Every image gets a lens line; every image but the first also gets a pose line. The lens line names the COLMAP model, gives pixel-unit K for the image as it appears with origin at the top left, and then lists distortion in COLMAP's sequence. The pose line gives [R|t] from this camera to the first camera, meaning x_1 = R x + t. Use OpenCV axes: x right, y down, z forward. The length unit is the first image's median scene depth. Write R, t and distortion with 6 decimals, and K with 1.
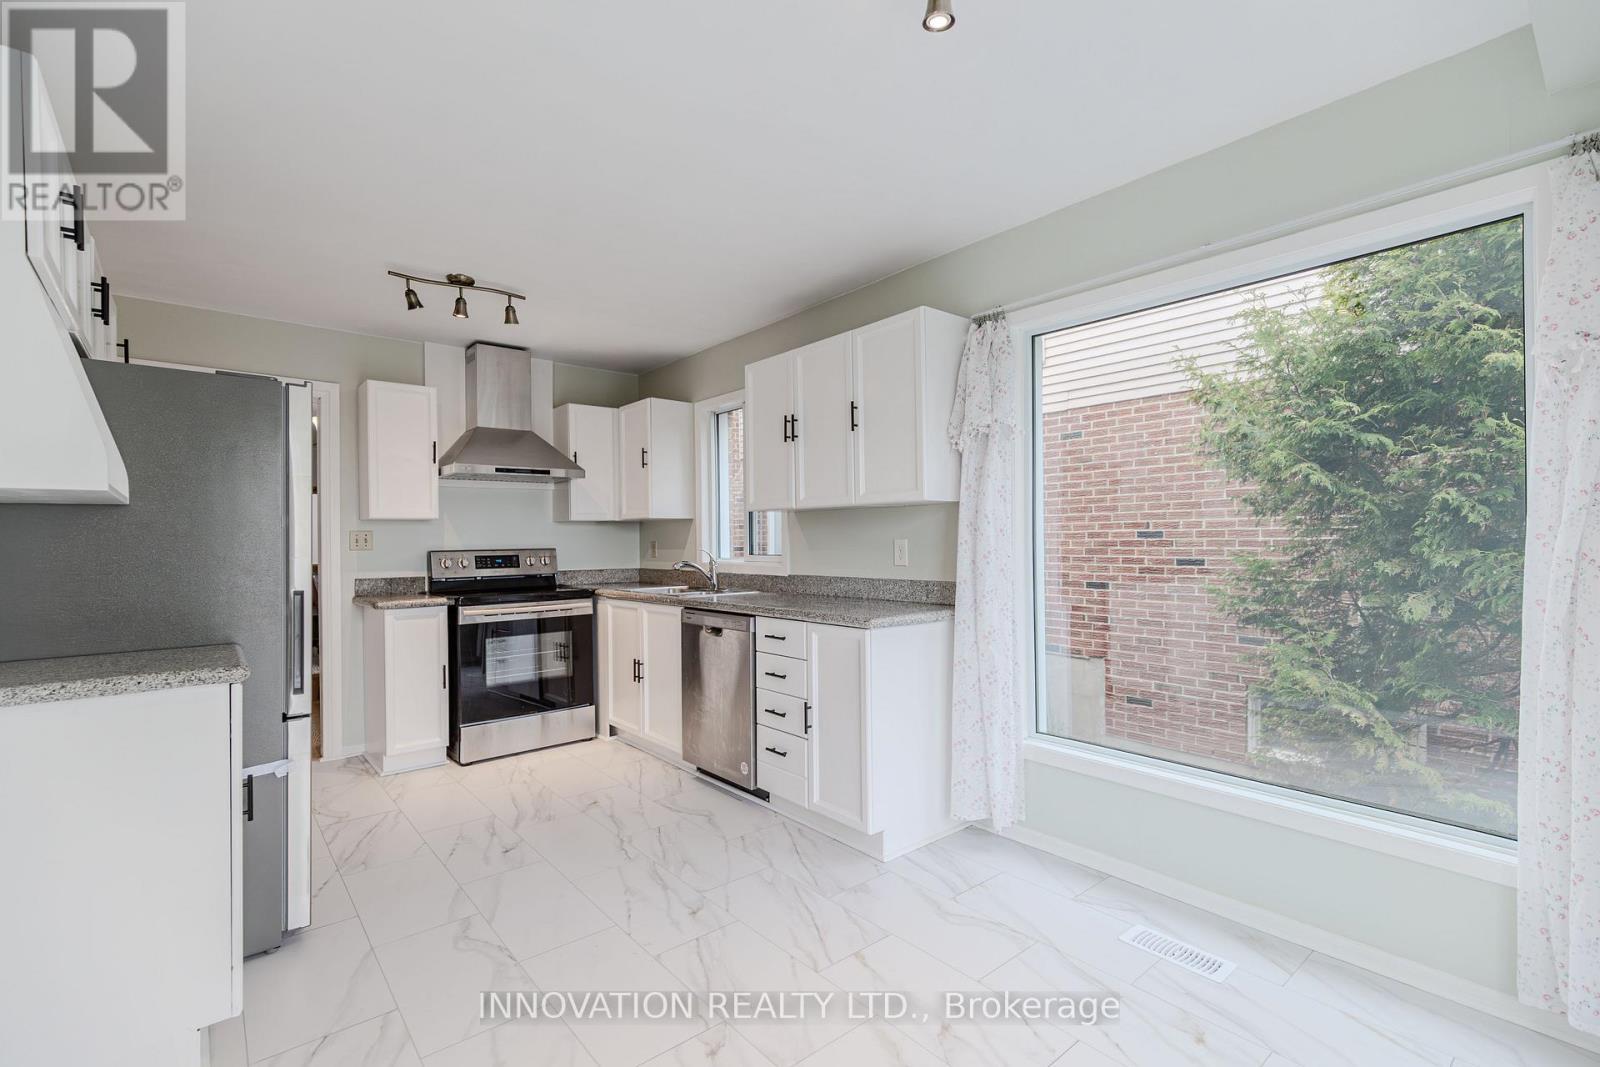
lens RADIAL K [[717.1, 0, 820.9], [0, 717.1, 540.2], [0, 0, 1]] dist [-0.000965, -0.000597]
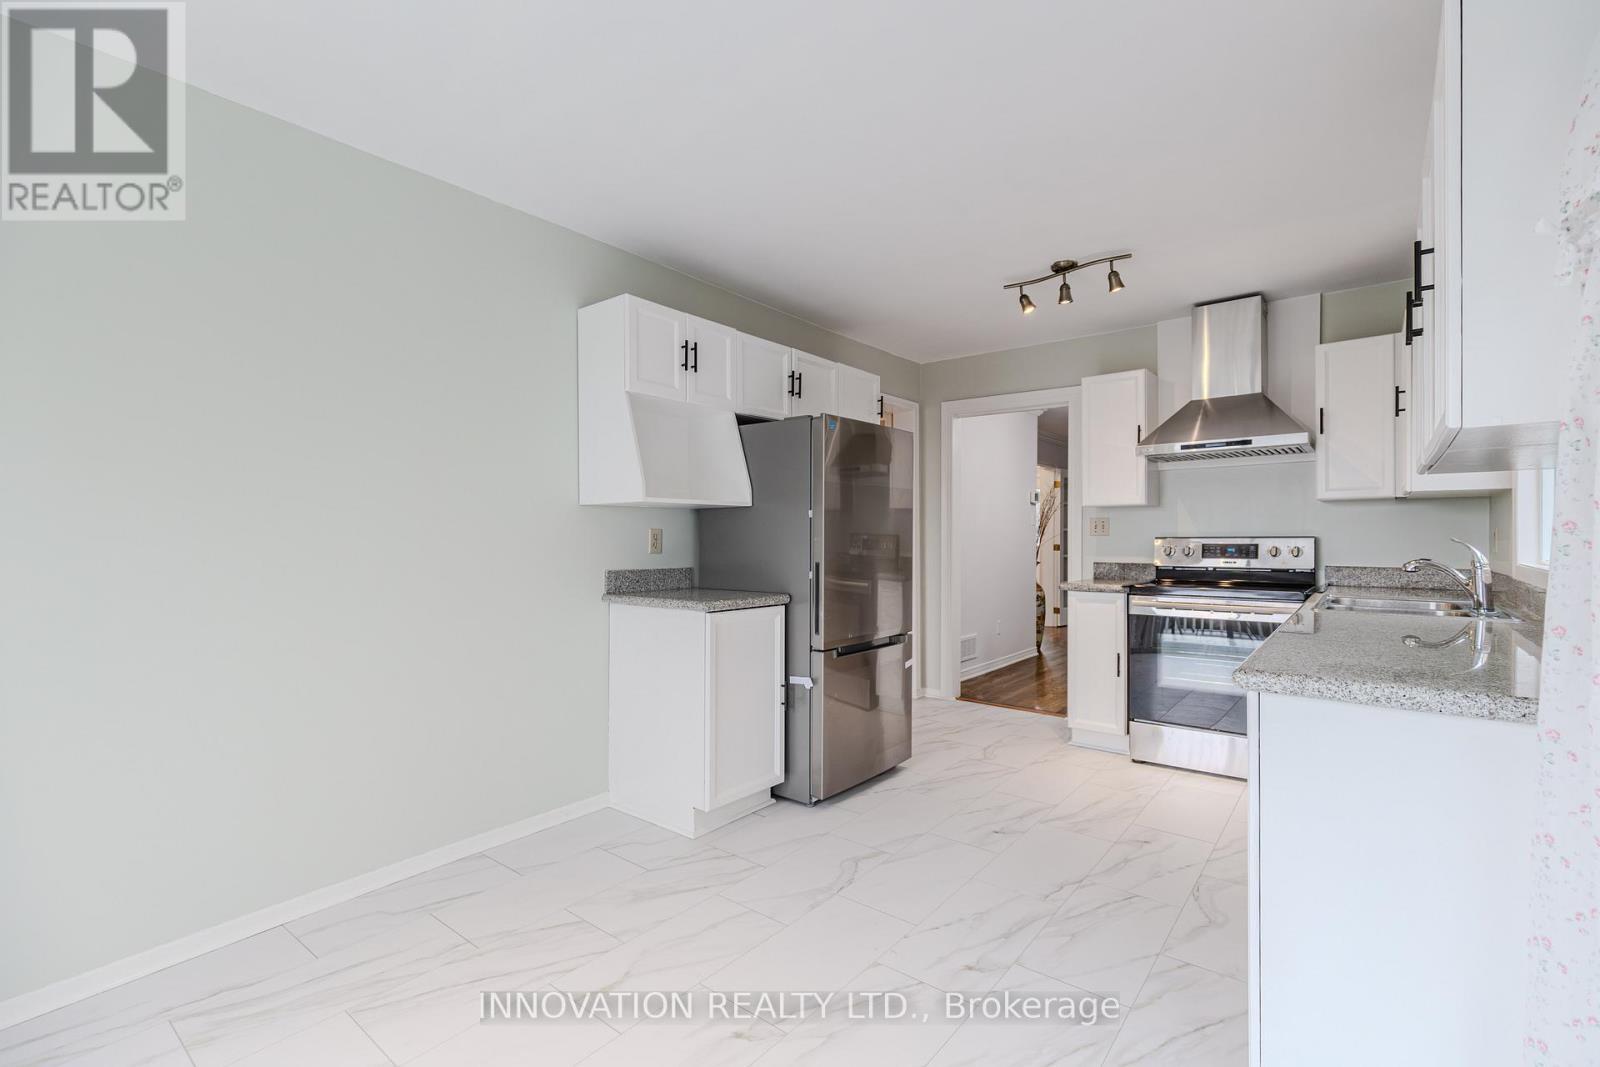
lens RADIAL K [[717.1, 0, 797.9], [0, 717.1, 539.8], [0, 0, 1]] dist [-0.000965, -0.000597]
pose [[0.171304, 0.016121, -0.985086, 0.325122], [0.002073, 0.999858, 0.016723, 0.001202], [0.985216, -0.004906, 0.171247, 0.351704]]
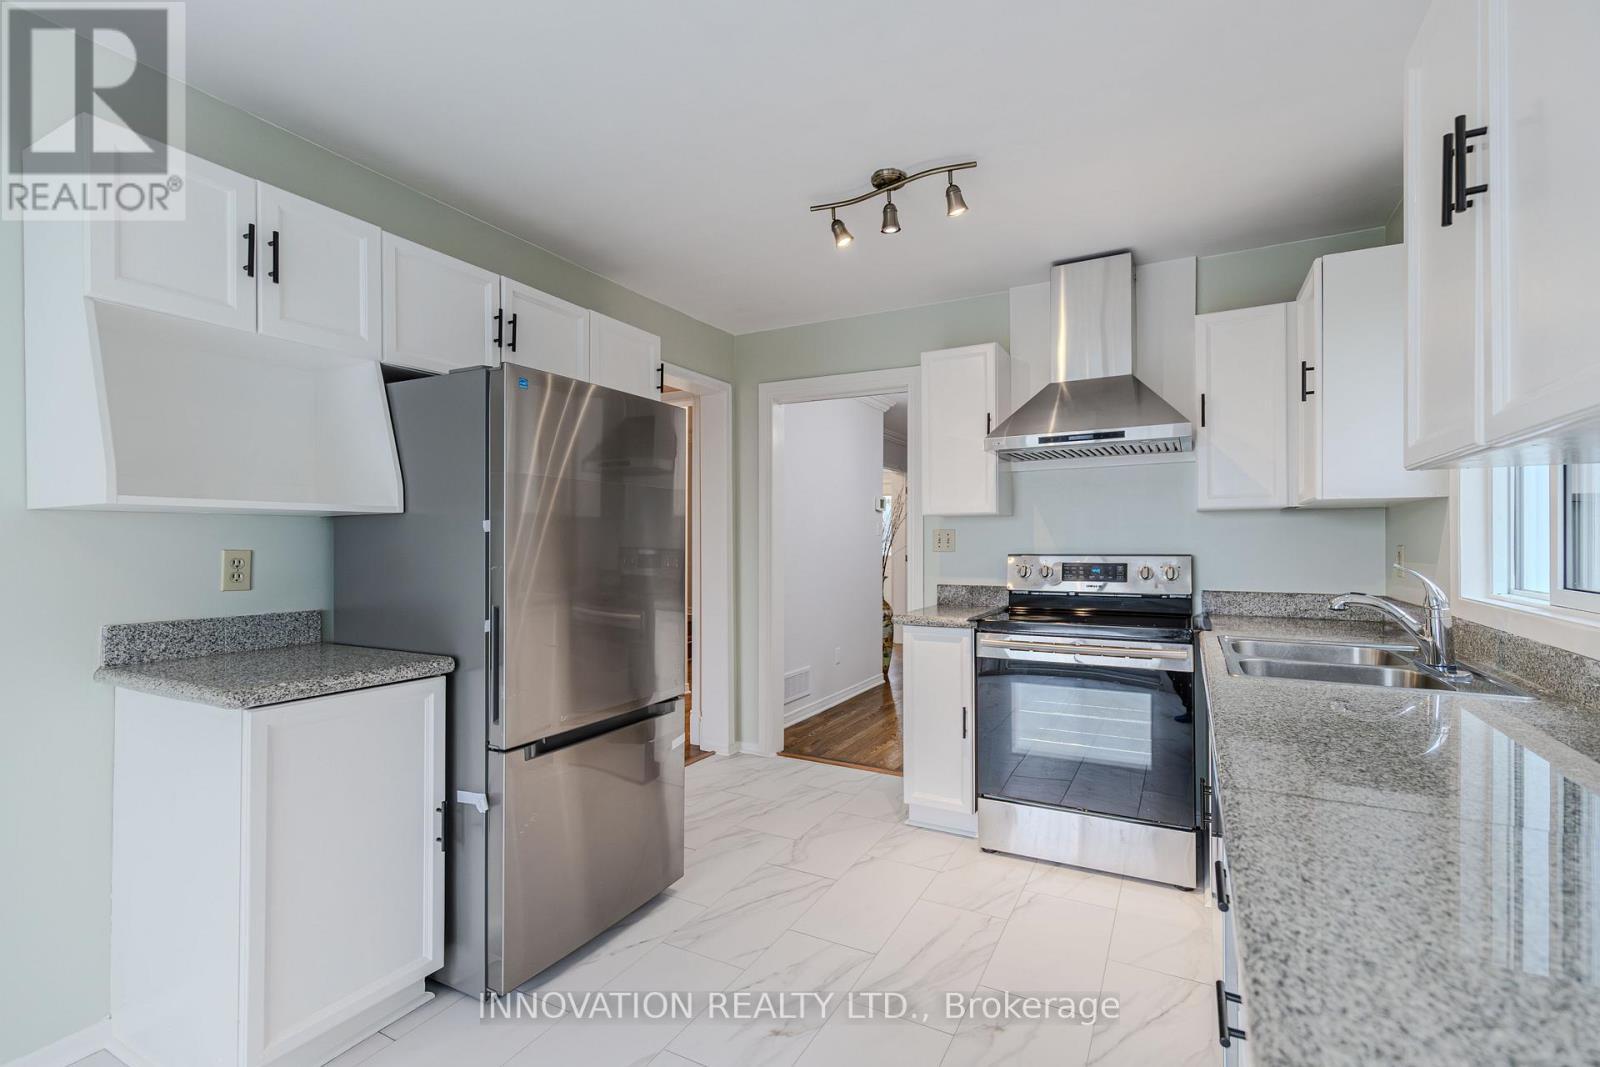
lens RADIAL K [[717.1, 0, 805.5], [0, 717.1, 540.8], [0, 0, 1]] dist [-0.000965, -0.000597]
pose [[0.353852, 0.009812, -0.935250, 0.105490], [0.000759, 0.999942, 0.010777, -0.008295], [0.935301, -0.004523, 0.353824, 0.510830]]
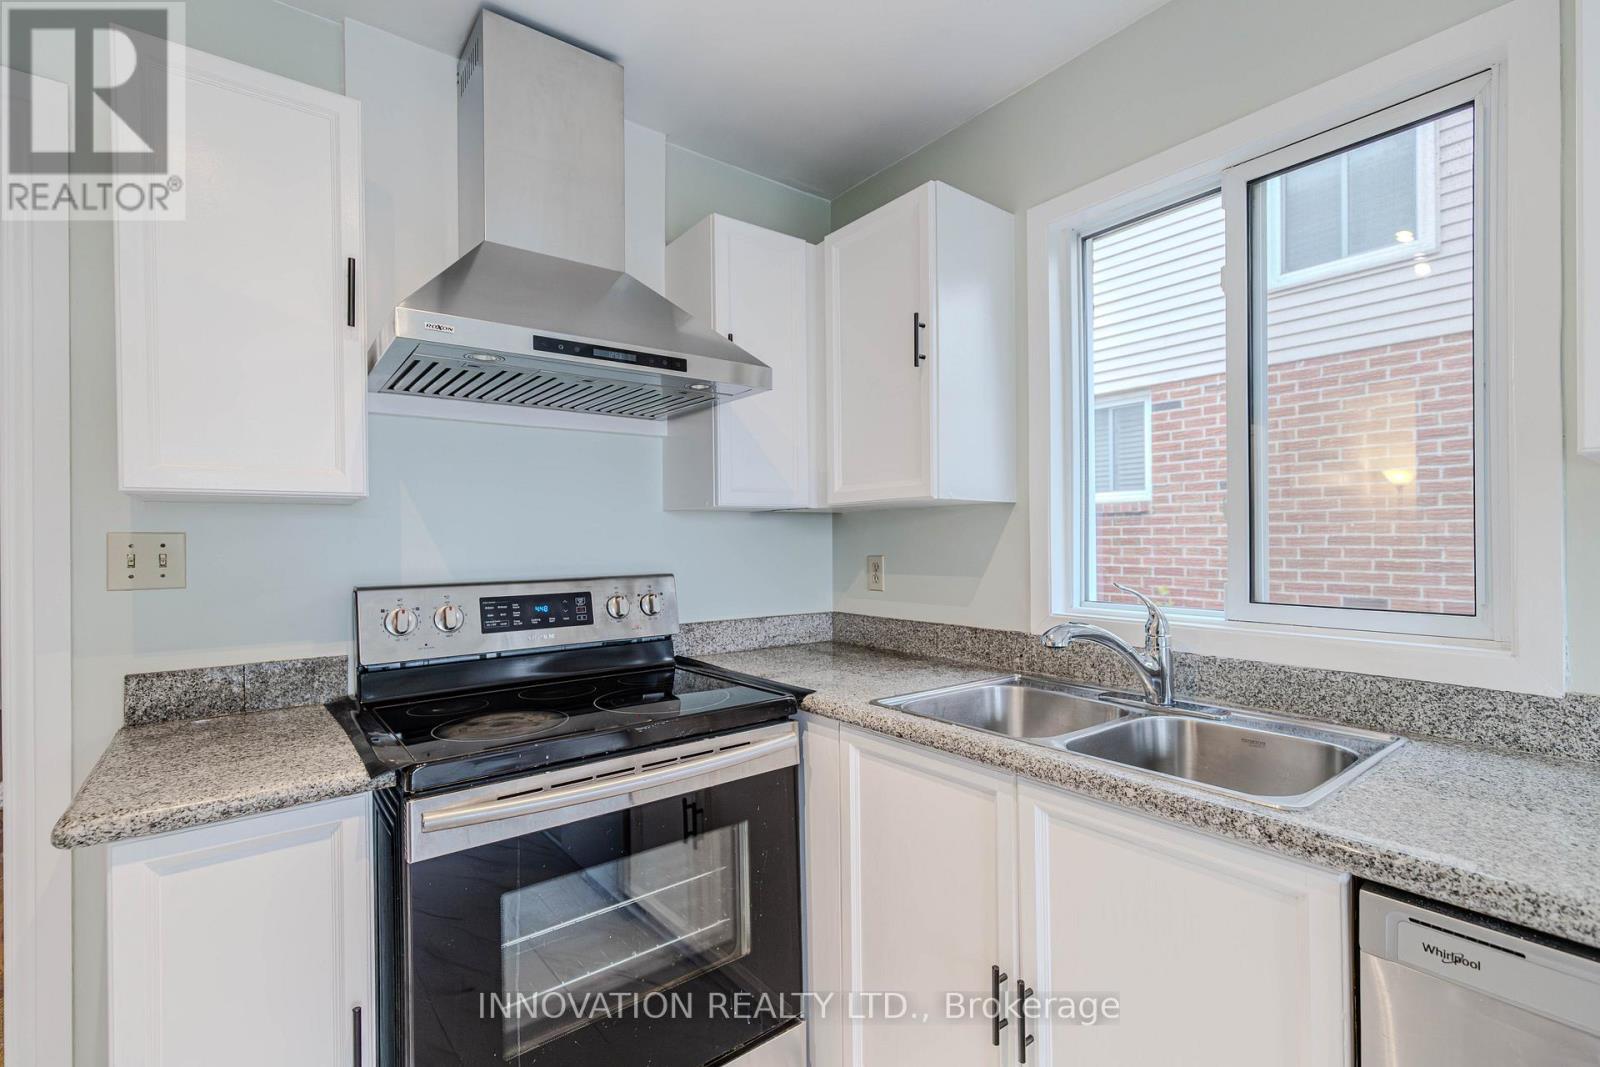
lens RADIAL K [[717.1, 0, 814.8], [0, 717.1, 535.5], [0, 0, 1]] dist [-0.000965, -0.000597]
pose [[0.998858, 0.001605, -0.047756, -0.293888], [-0.001860, 0.999984, -0.005288, -0.009745], [0.047747, 0.005371, 0.998845, 0.642840]]
